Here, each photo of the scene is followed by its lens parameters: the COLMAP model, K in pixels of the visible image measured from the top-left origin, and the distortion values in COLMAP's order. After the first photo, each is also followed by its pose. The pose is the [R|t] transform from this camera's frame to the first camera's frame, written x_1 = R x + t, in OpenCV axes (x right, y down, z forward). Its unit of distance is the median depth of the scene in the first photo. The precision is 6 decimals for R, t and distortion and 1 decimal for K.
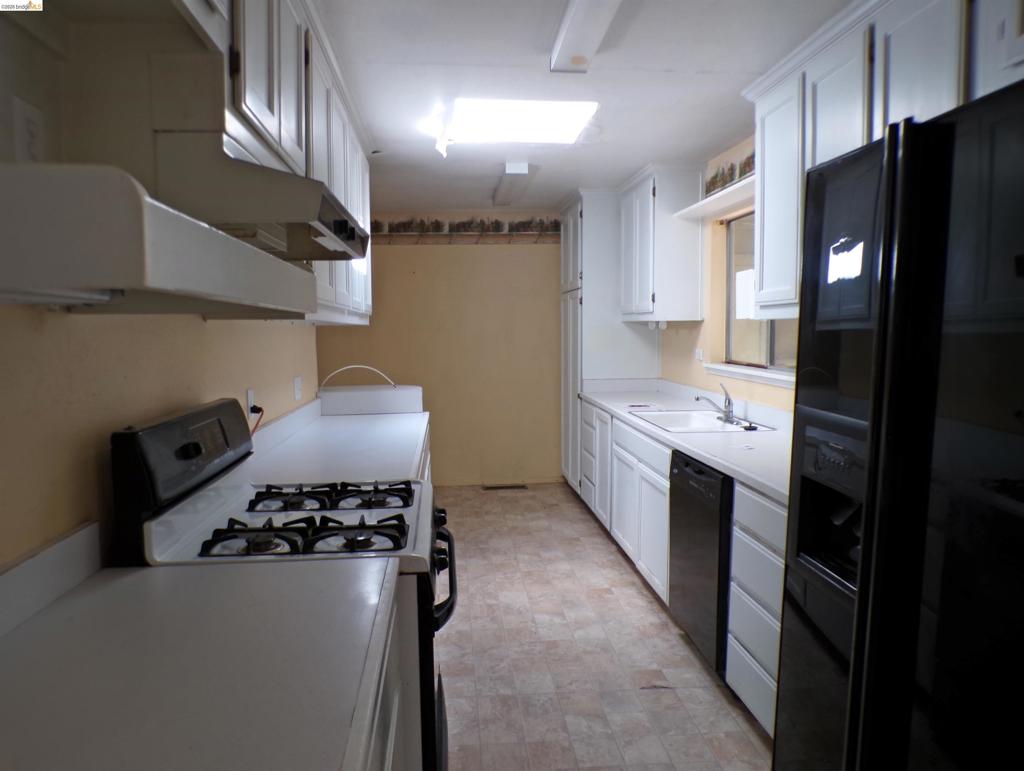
lens RADIAL K [[701.4, 0, 509.5], [0, 701.4, 389.5], [0, 0, 1]] dist [-0.033672, 0.008055]
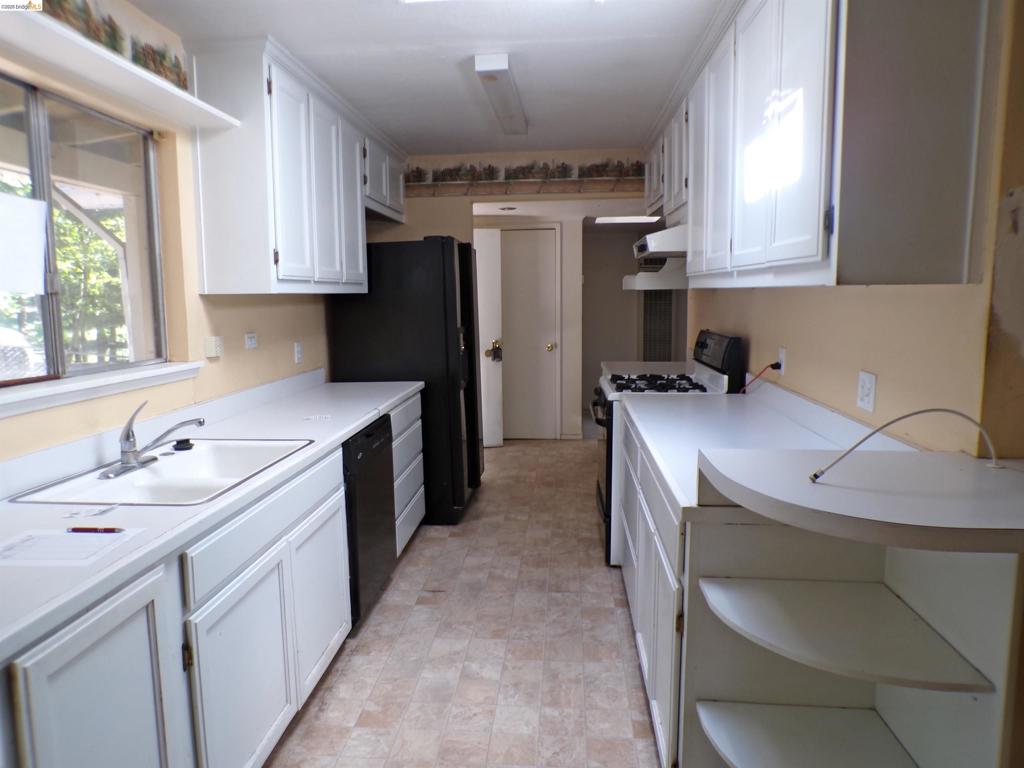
lens RADIAL K [[690.5, 0, 509.0], [0, 690.5, 386.0], [0, 0, 1]] dist [-0.037735, 0.006561]
pose [[-0.985687, -0.003479, 0.168547, -0.109607], [0.032108, 0.977612, 0.207953, -0.156286], [-0.165497, 0.210388, -0.963508, 1.826194]]
